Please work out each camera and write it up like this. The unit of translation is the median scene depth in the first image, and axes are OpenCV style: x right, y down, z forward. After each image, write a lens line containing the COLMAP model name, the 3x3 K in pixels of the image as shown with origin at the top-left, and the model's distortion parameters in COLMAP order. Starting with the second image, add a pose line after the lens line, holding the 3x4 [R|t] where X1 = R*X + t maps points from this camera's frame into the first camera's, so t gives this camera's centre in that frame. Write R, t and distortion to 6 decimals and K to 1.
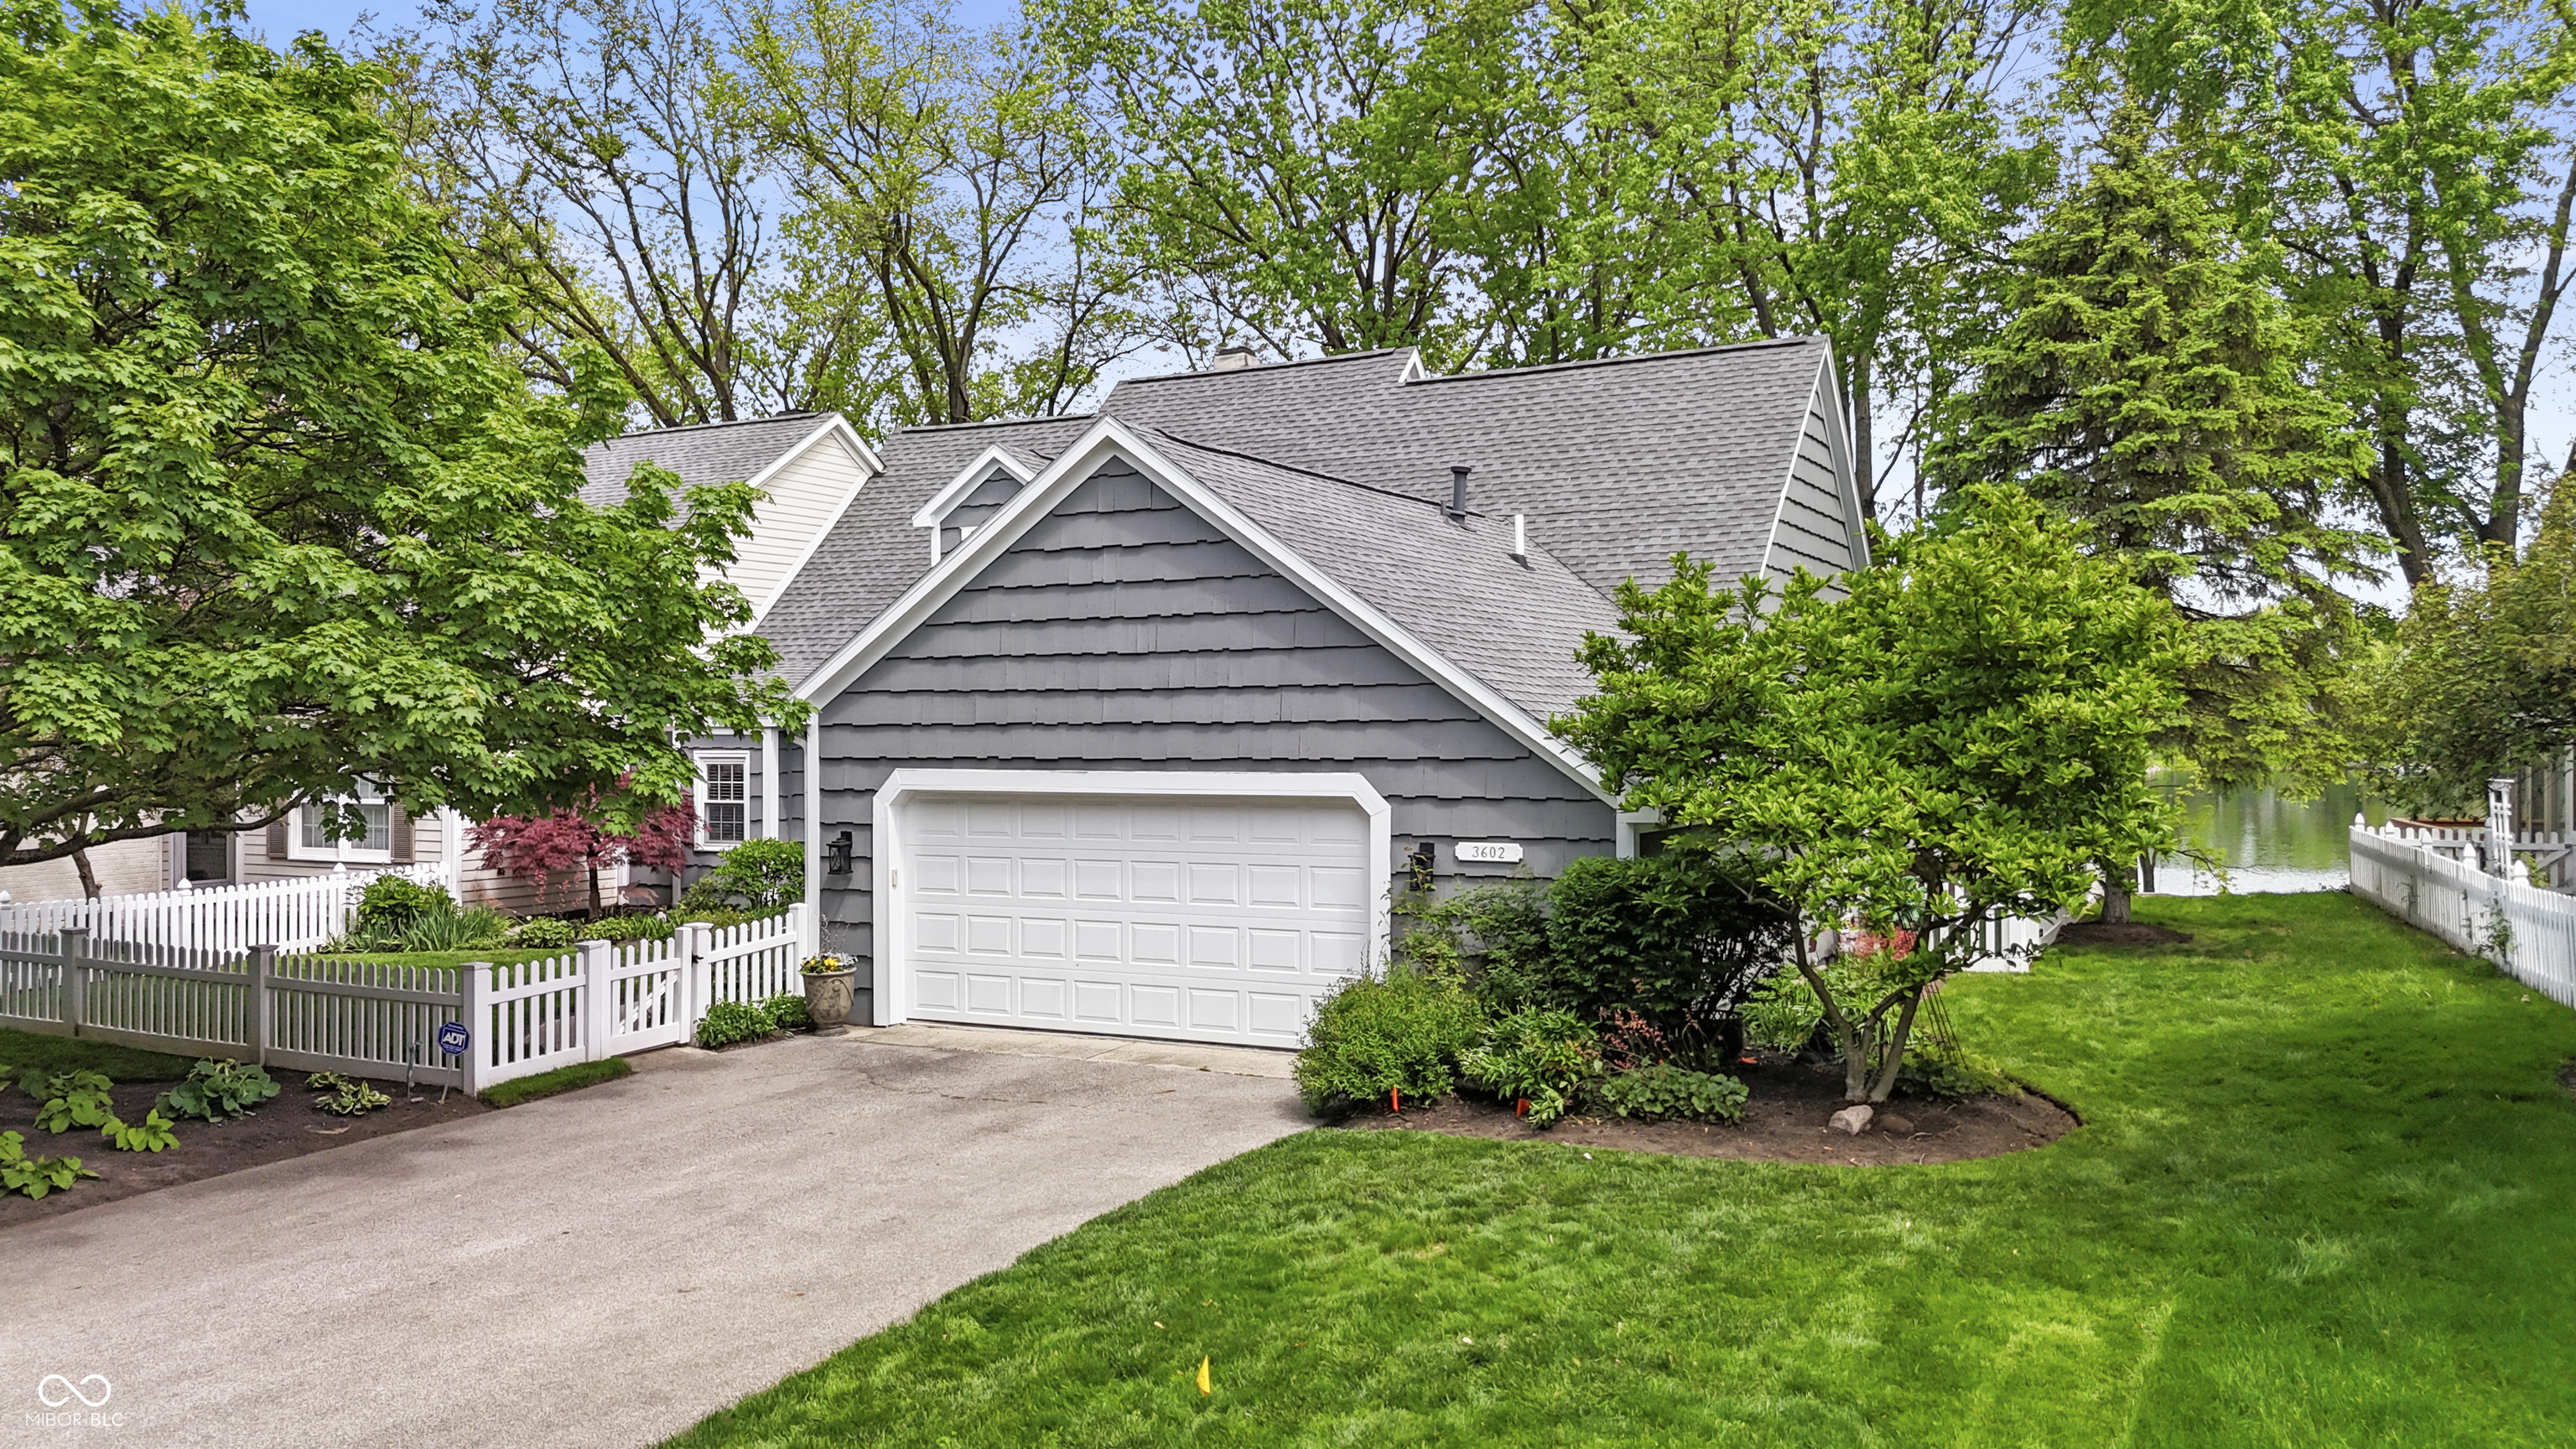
lens RADIAL K [[1849.6, 0, 1280.8], [0, 1849.6, 724.9], [0, 0, 1]] dist [0.019114, -0.015937]
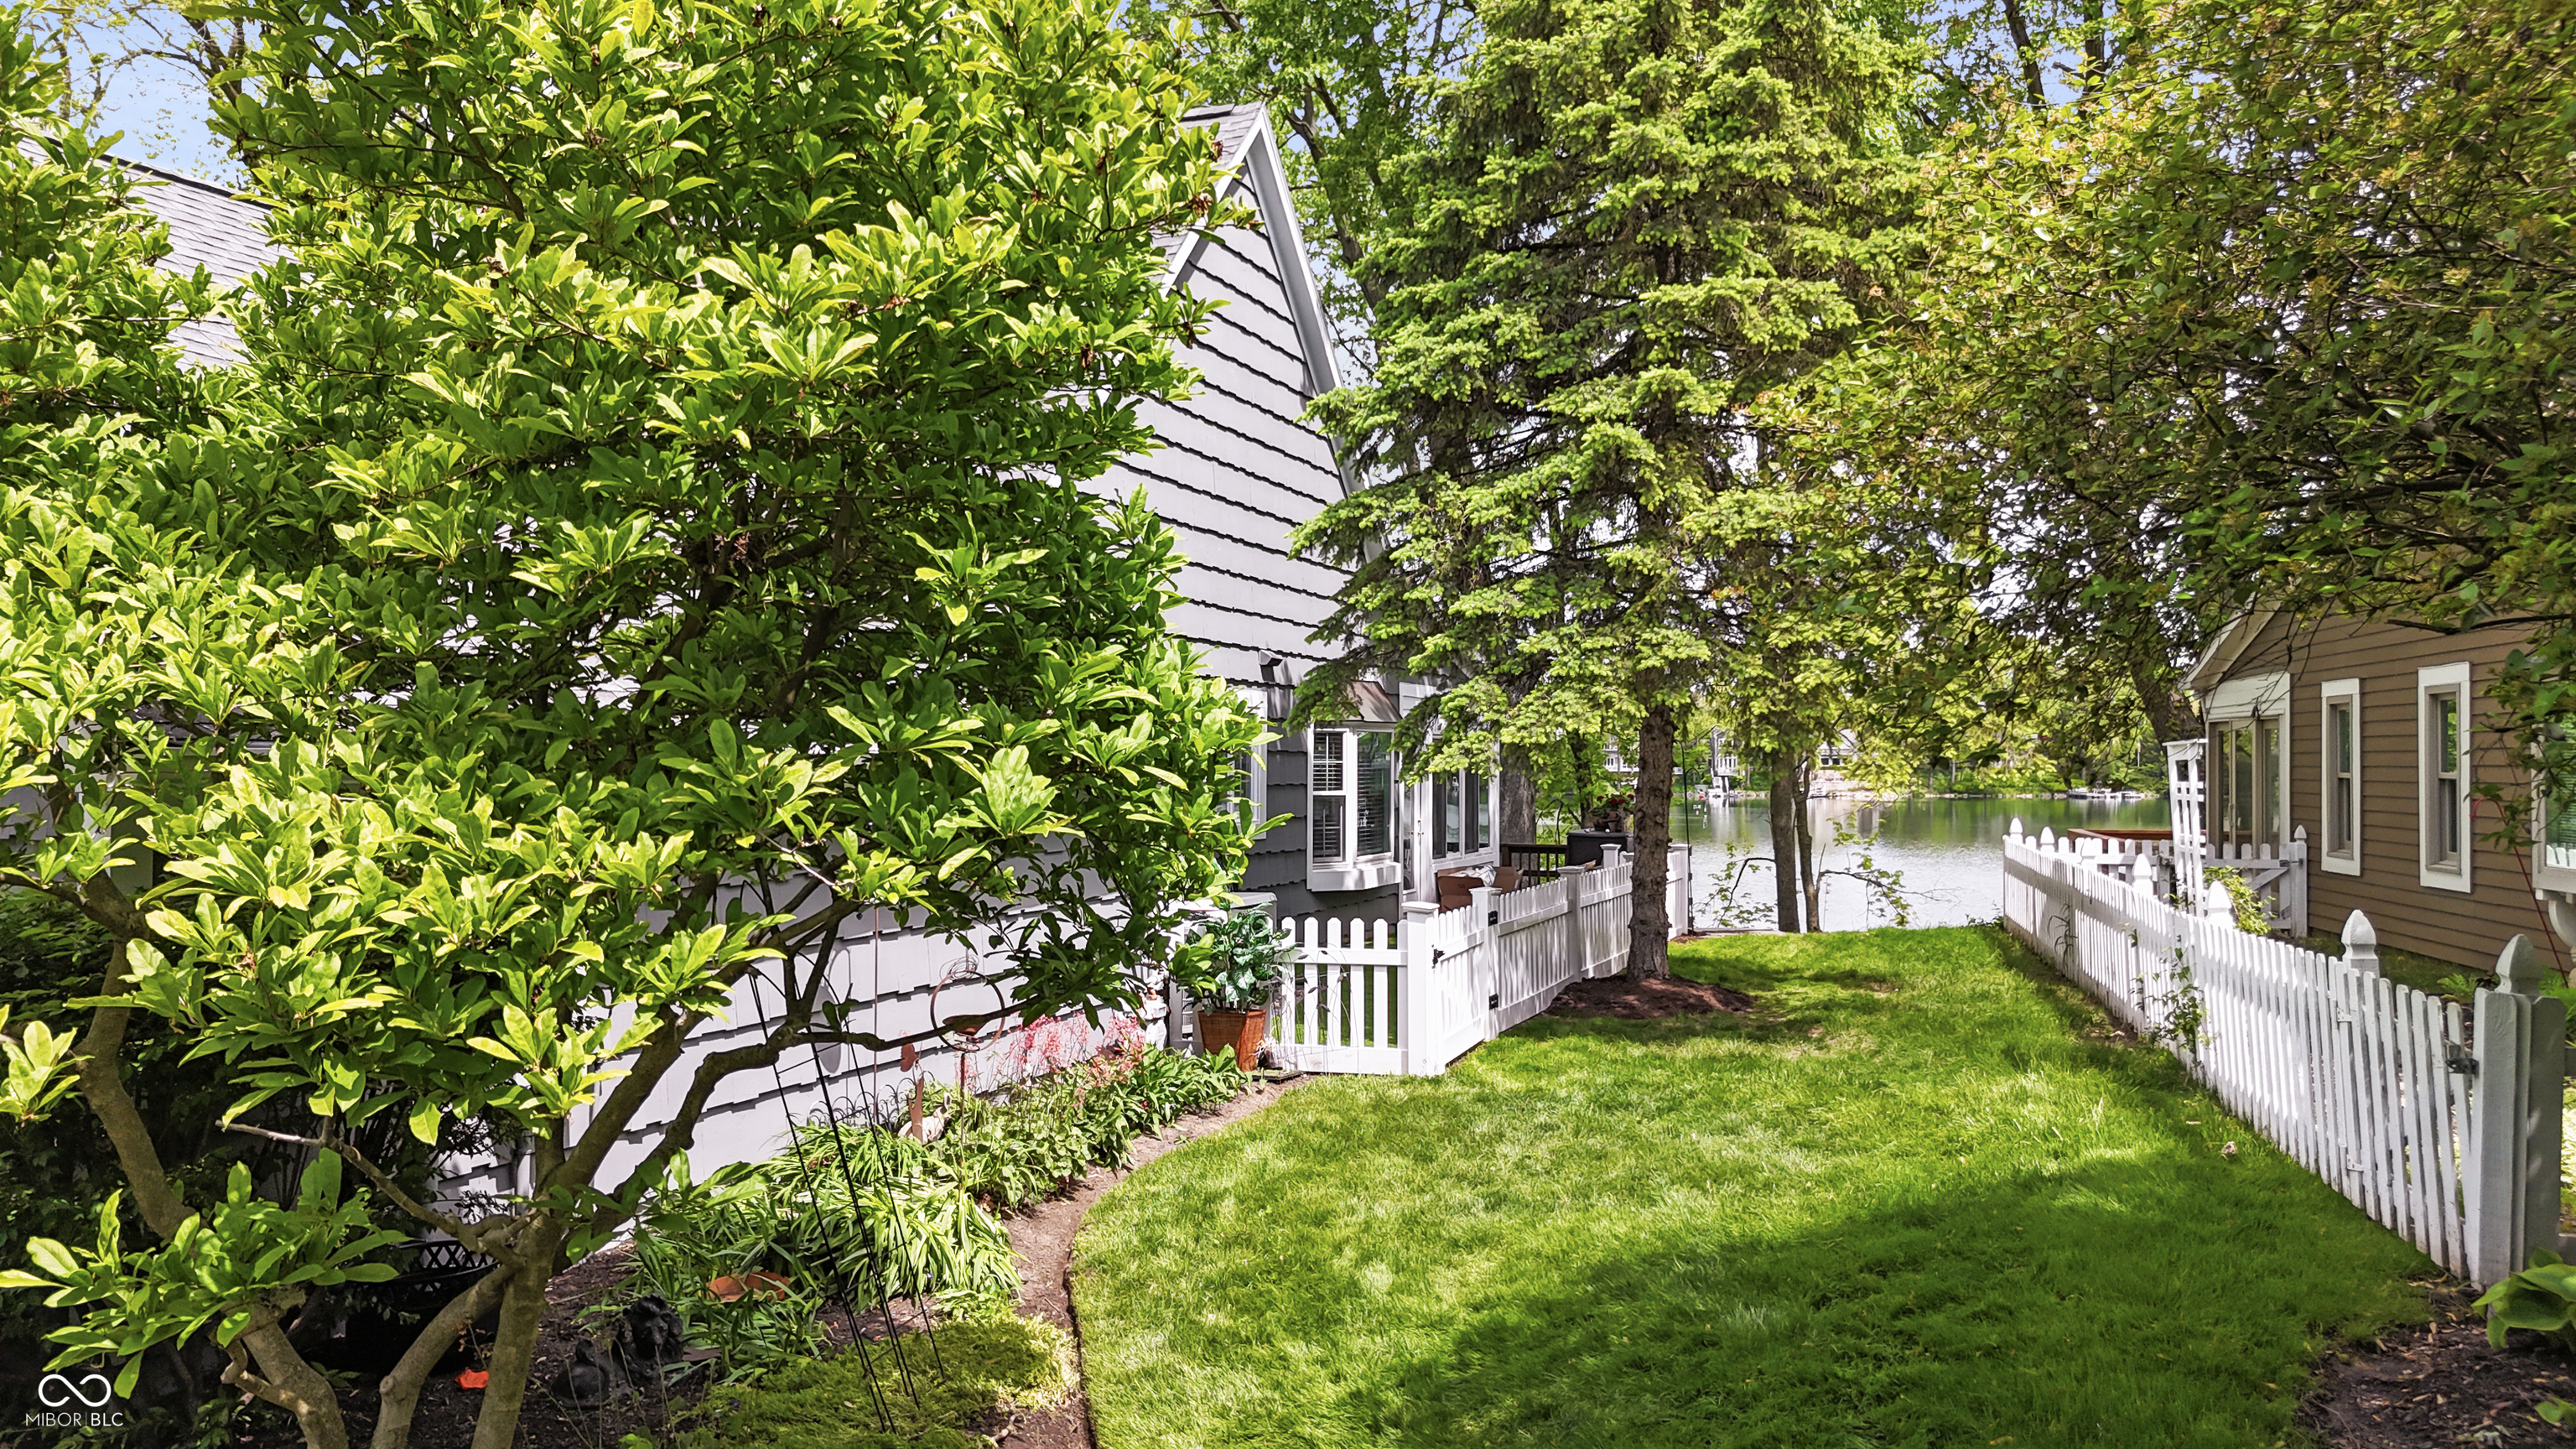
lens RADIAL K [[1849.6, 0, 1294.0], [0, 1849.6, 727.3], [0, 0, 1]] dist [0.019114, -0.015937]
pose [[0.992360, 0.008547, 0.123078, 0.278952], [-0.006839, 0.999874, -0.014293, 0.031341], [-0.123185, 0.013342, 0.992294, 0.416030]]
